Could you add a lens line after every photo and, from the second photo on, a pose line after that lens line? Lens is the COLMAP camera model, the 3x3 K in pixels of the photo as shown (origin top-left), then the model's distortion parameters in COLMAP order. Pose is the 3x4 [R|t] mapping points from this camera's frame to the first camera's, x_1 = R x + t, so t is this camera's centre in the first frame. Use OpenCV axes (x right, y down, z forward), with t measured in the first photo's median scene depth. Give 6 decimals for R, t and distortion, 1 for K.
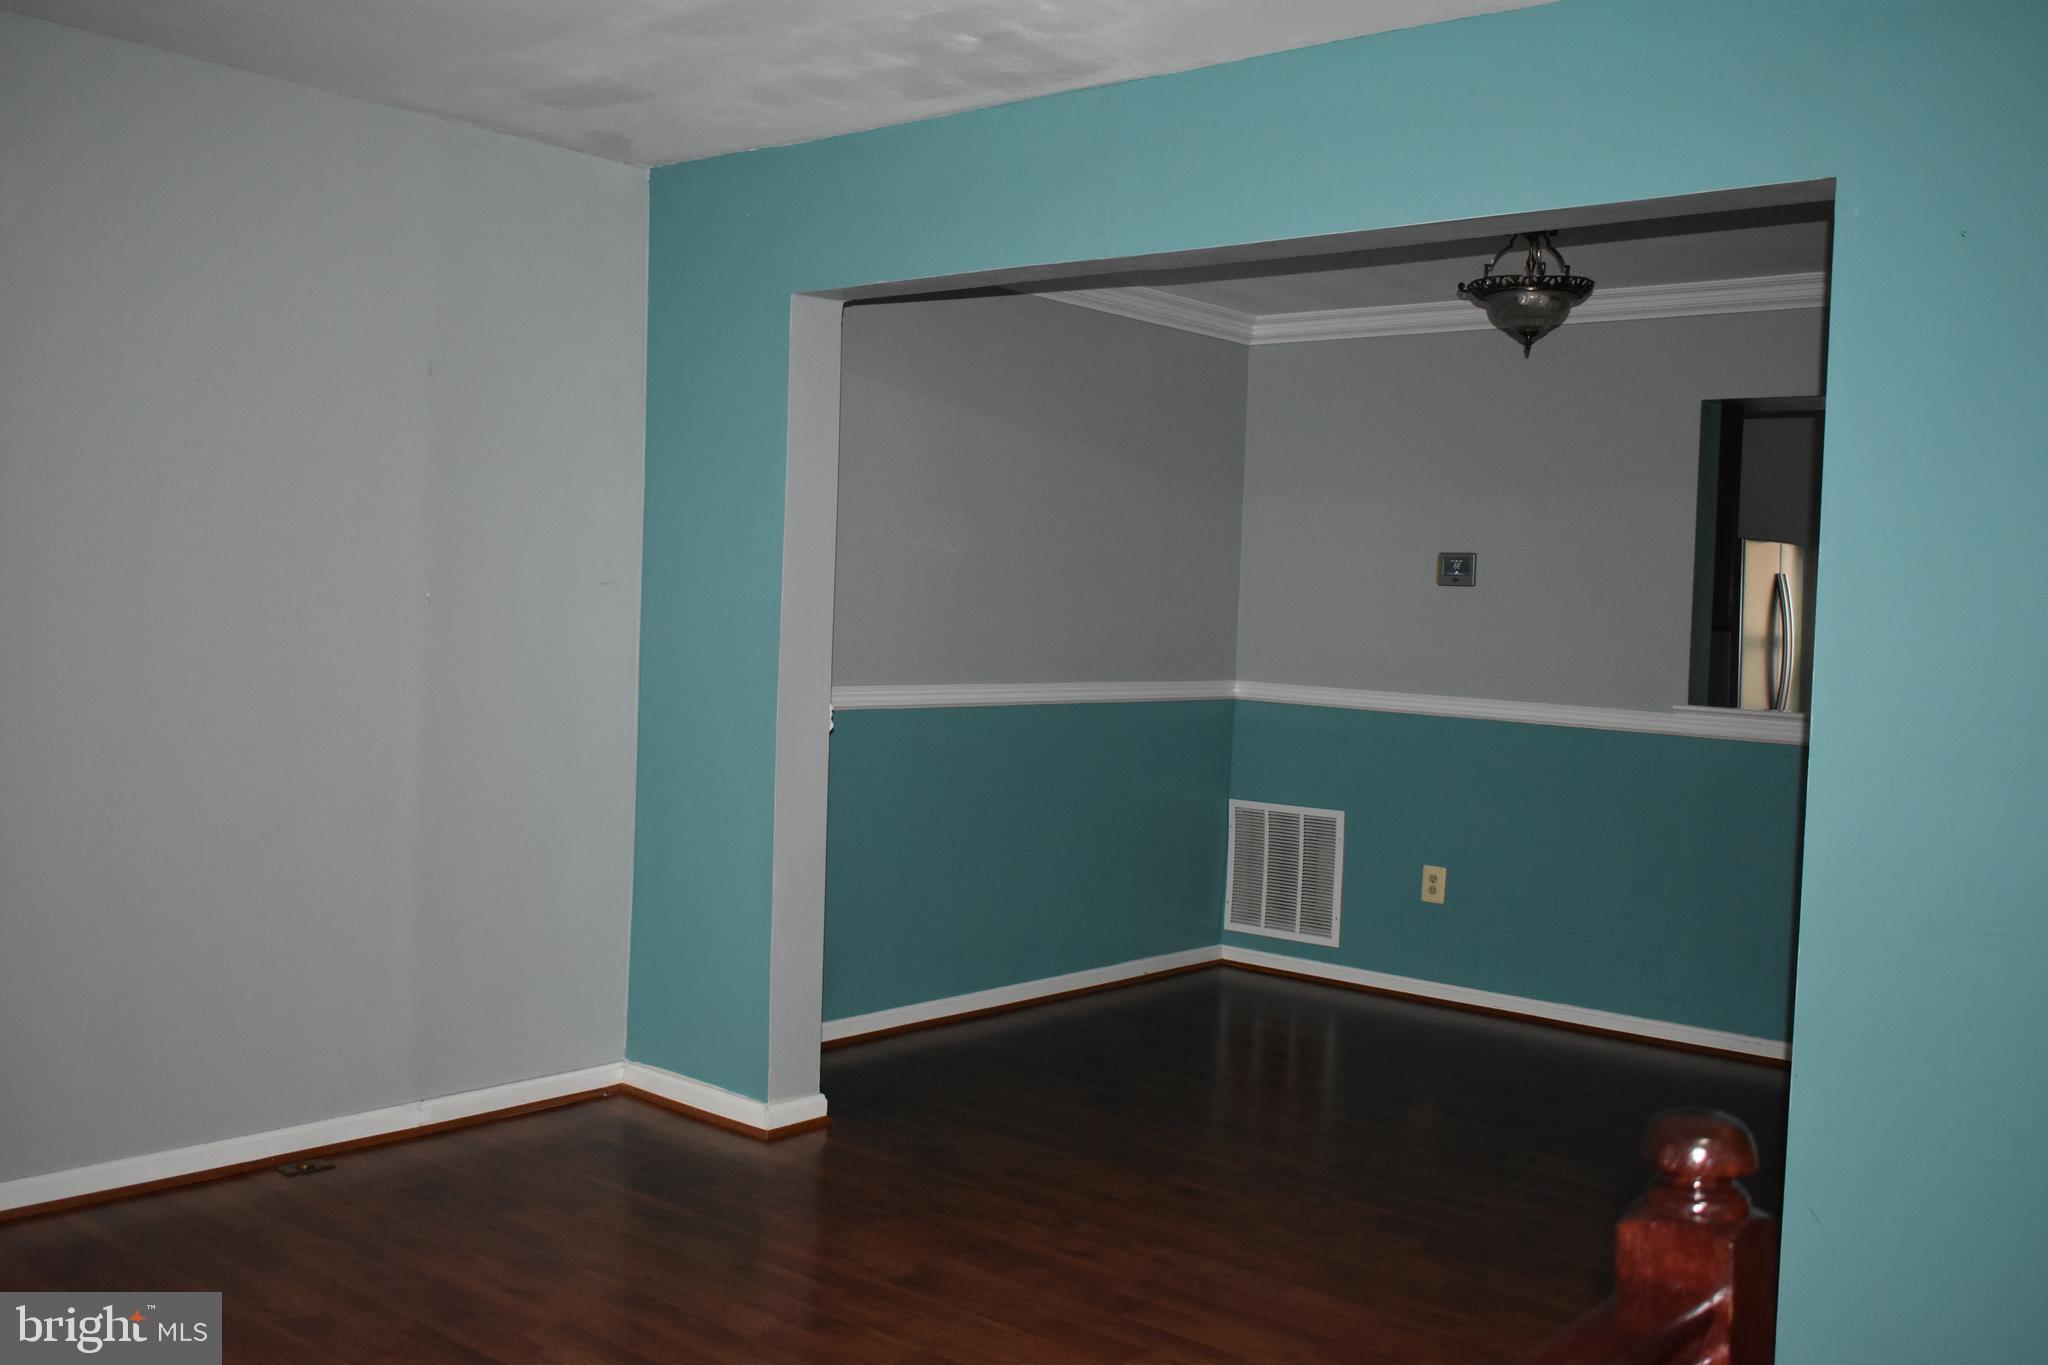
lens RADIAL K [[1884.3, 0, 1014.0], [0, 1884.3, 671.4], [0, 0, 1]] dist [-0.030286, 0.006765]
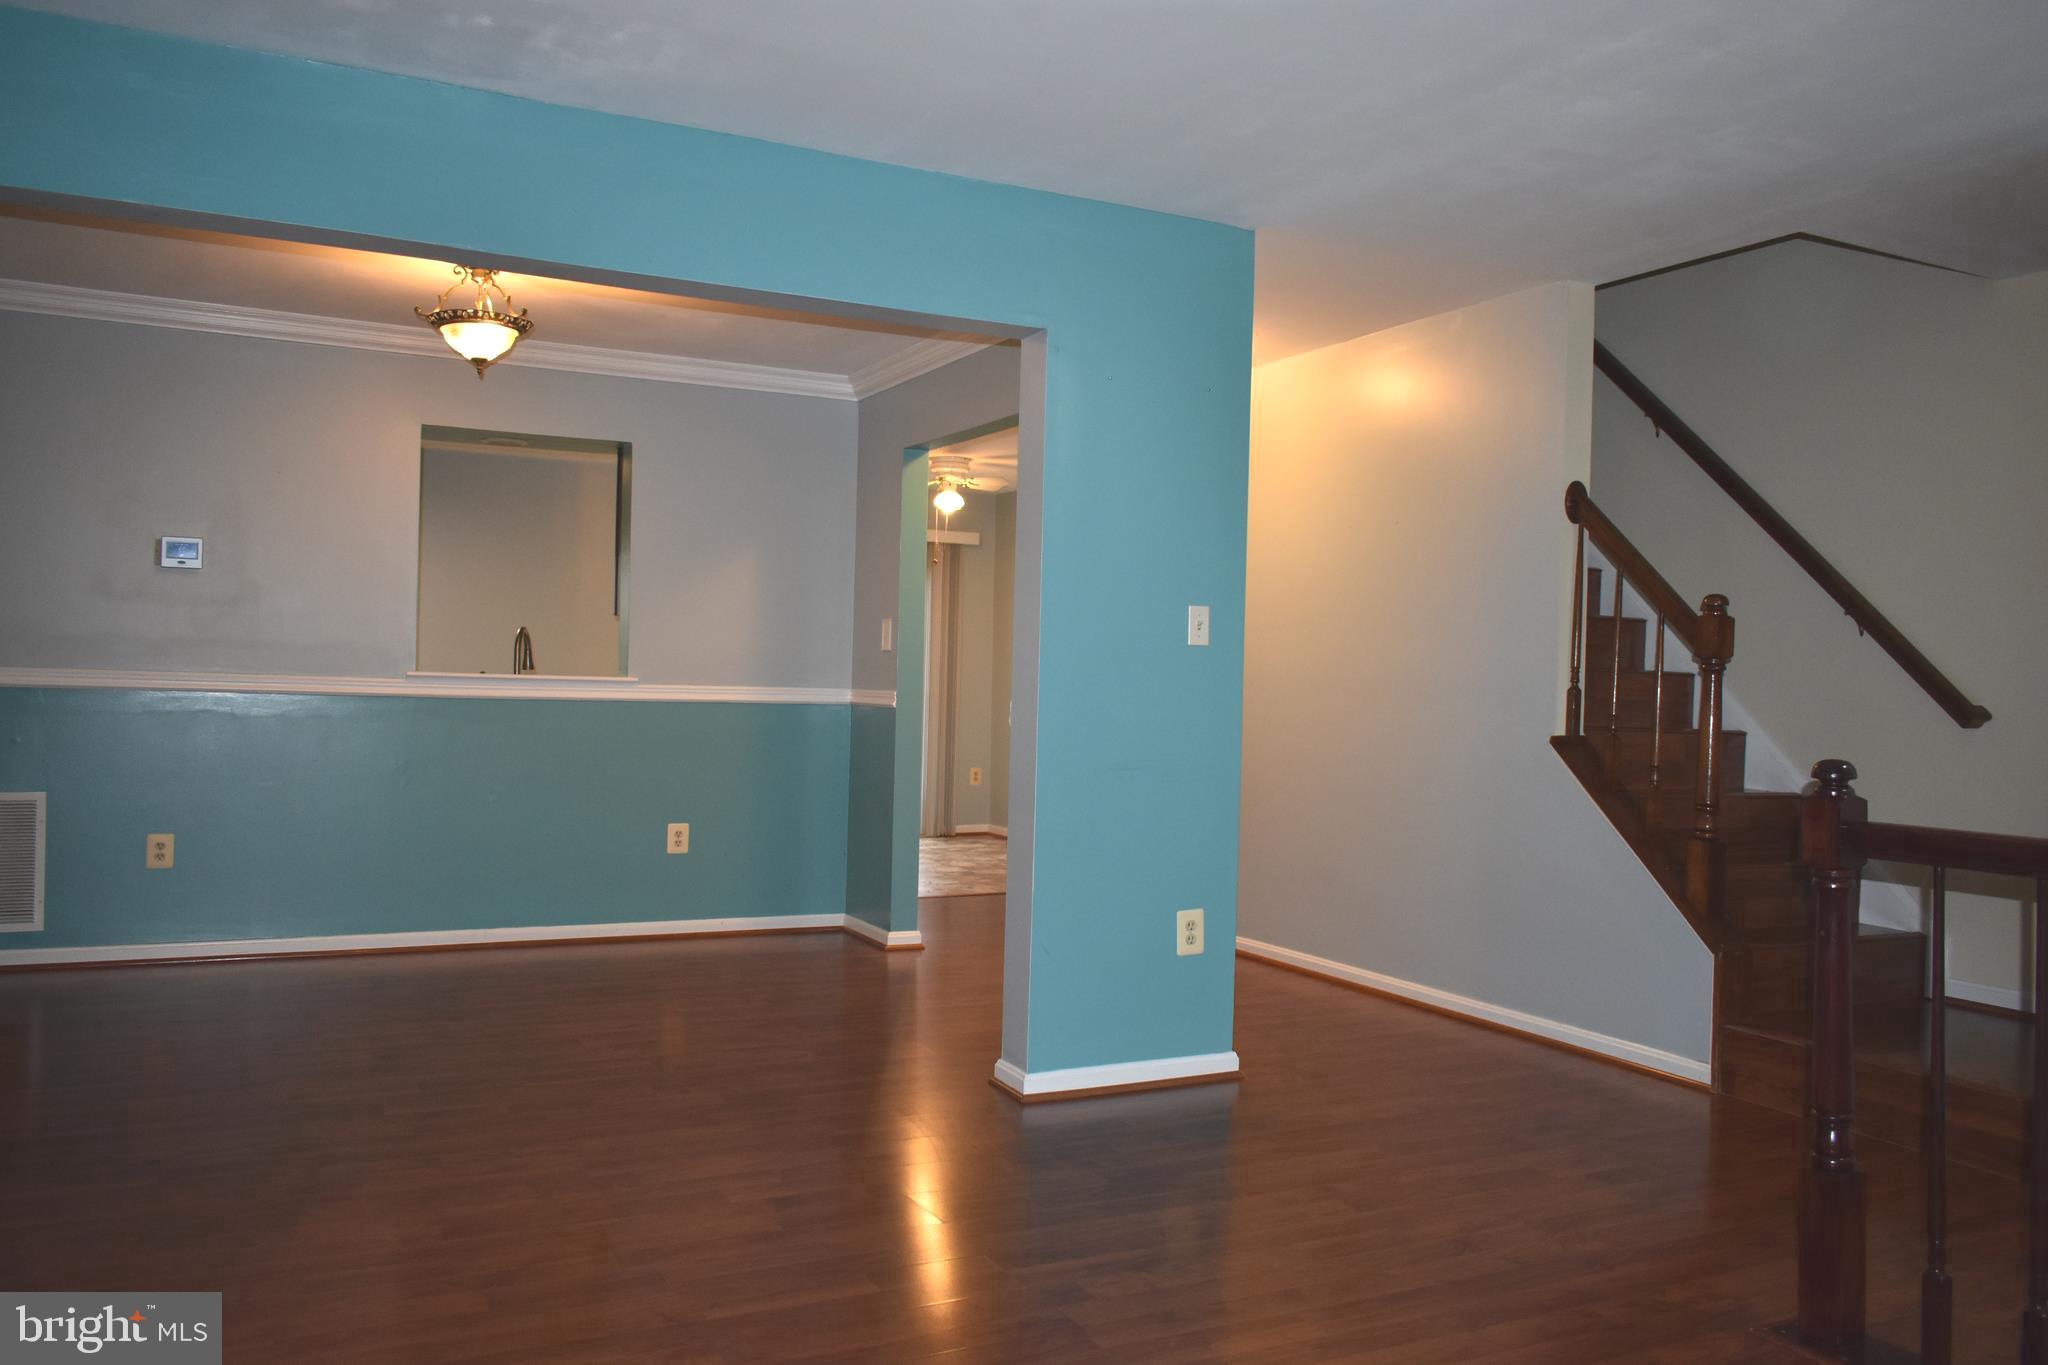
lens RADIAL K [[1569.6, 0, 1020.9], [0, 1569.6, 677.1], [0, 0, 1]] dist [-0.024142, 0.012366]
pose [[0.386030, -0.029176, 0.922025, -0.397341], [0.020873, 0.999520, 0.022889, 0.006119], [-0.922250, 0.010410, 0.386453, 0.220790]]
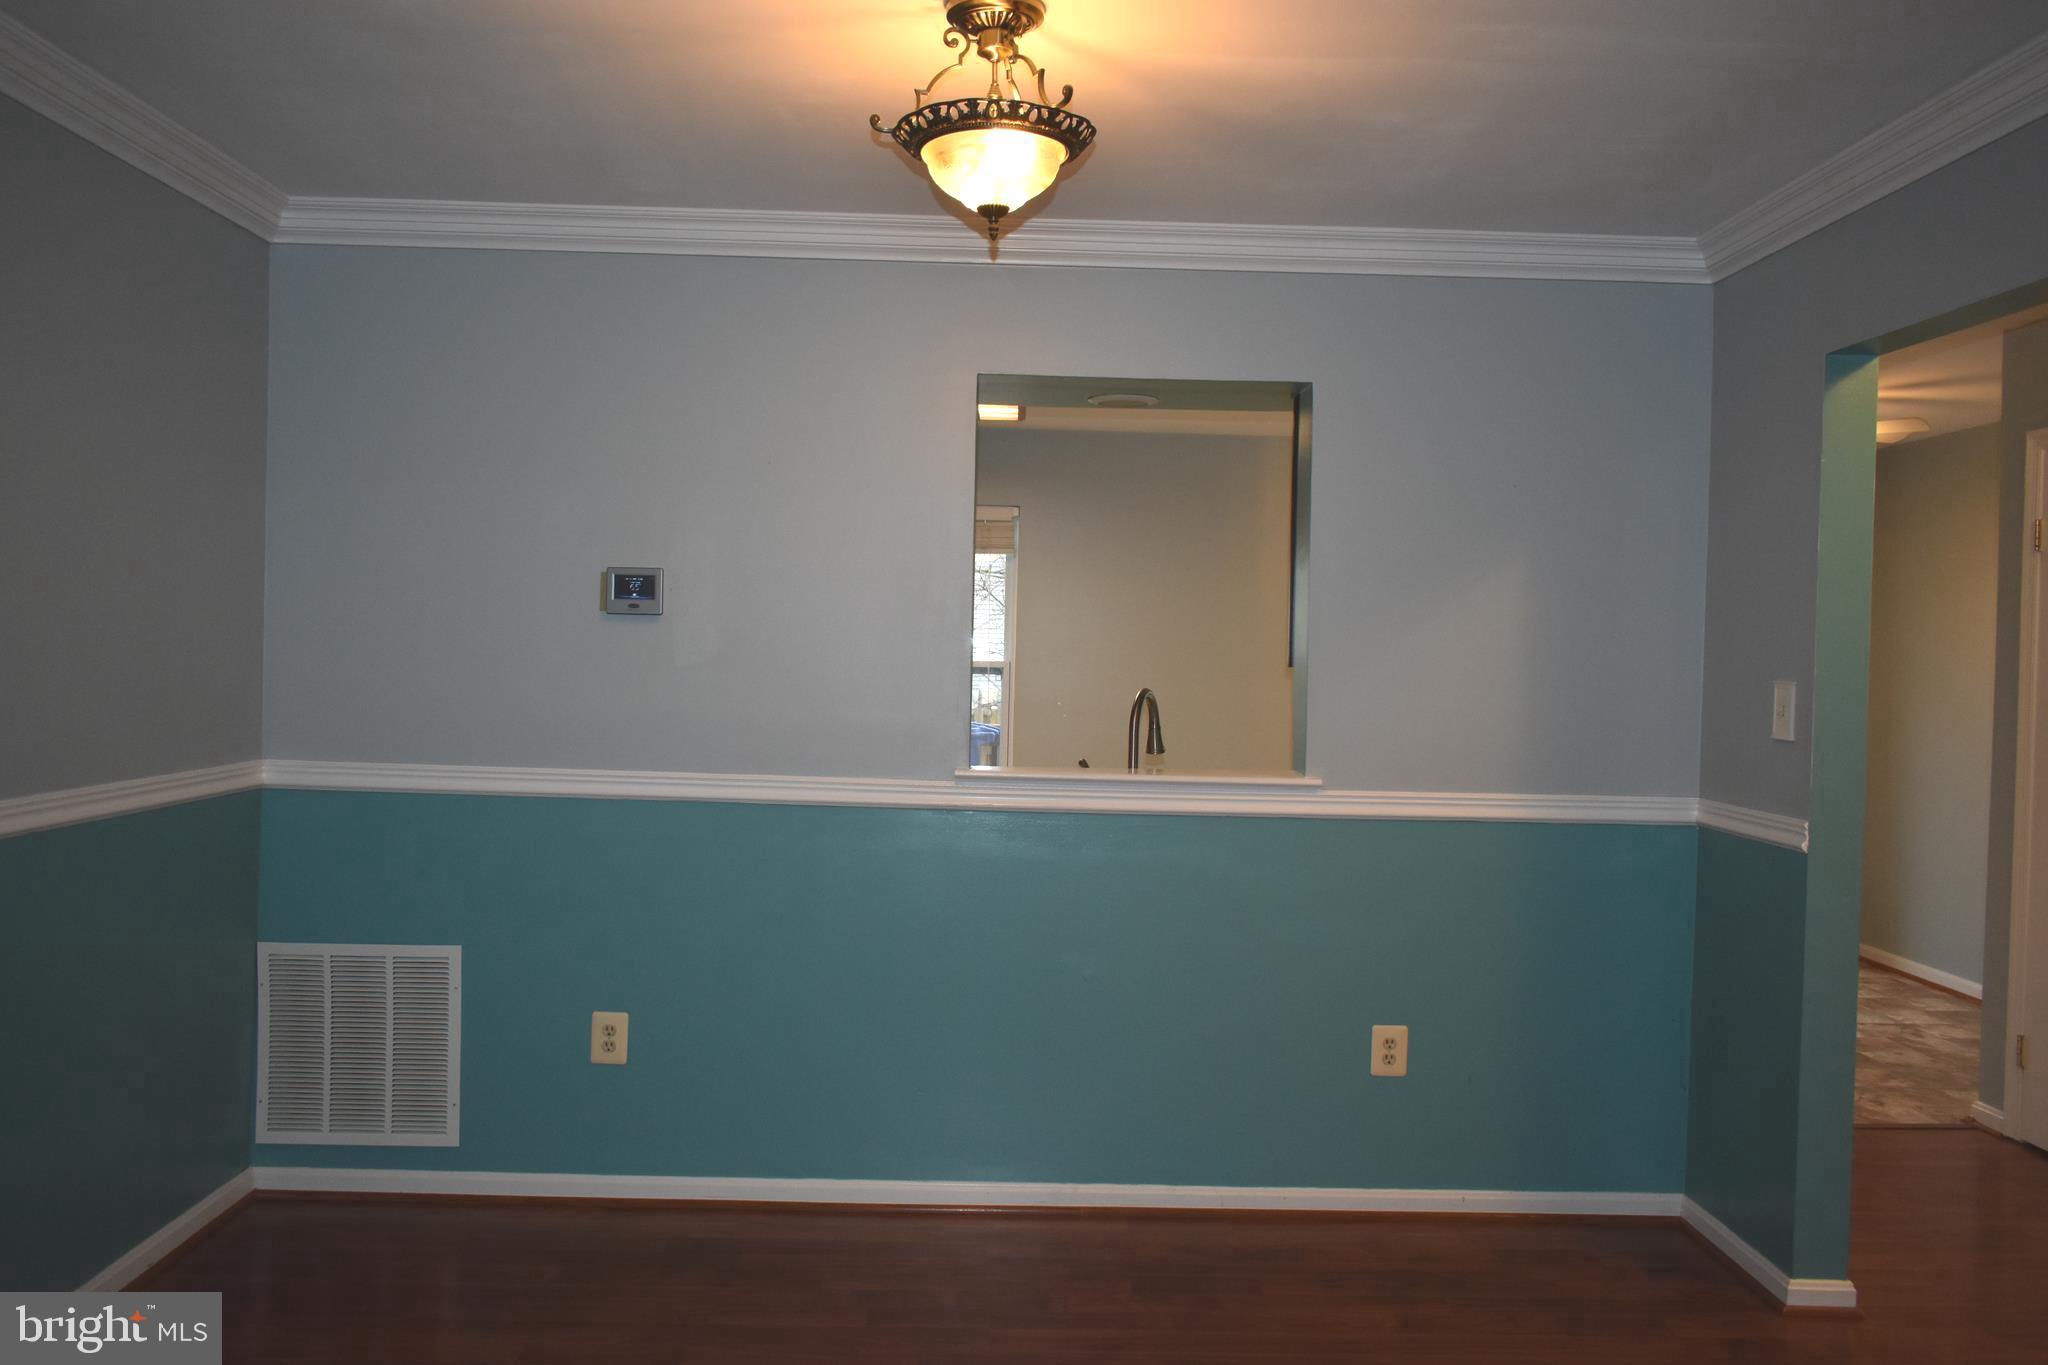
lens RADIAL K [[1569.6, 0, 1020.9], [0, 1569.6, 677.1], [0, 0, 1]] dist [-0.024142, 0.012366]
pose [[0.747396, -0.033061, 0.663556, -0.046722], [0.028693, 0.999435, 0.017478, -0.027878], [-0.663759, 0.005977, 0.747923, 0.464607]]
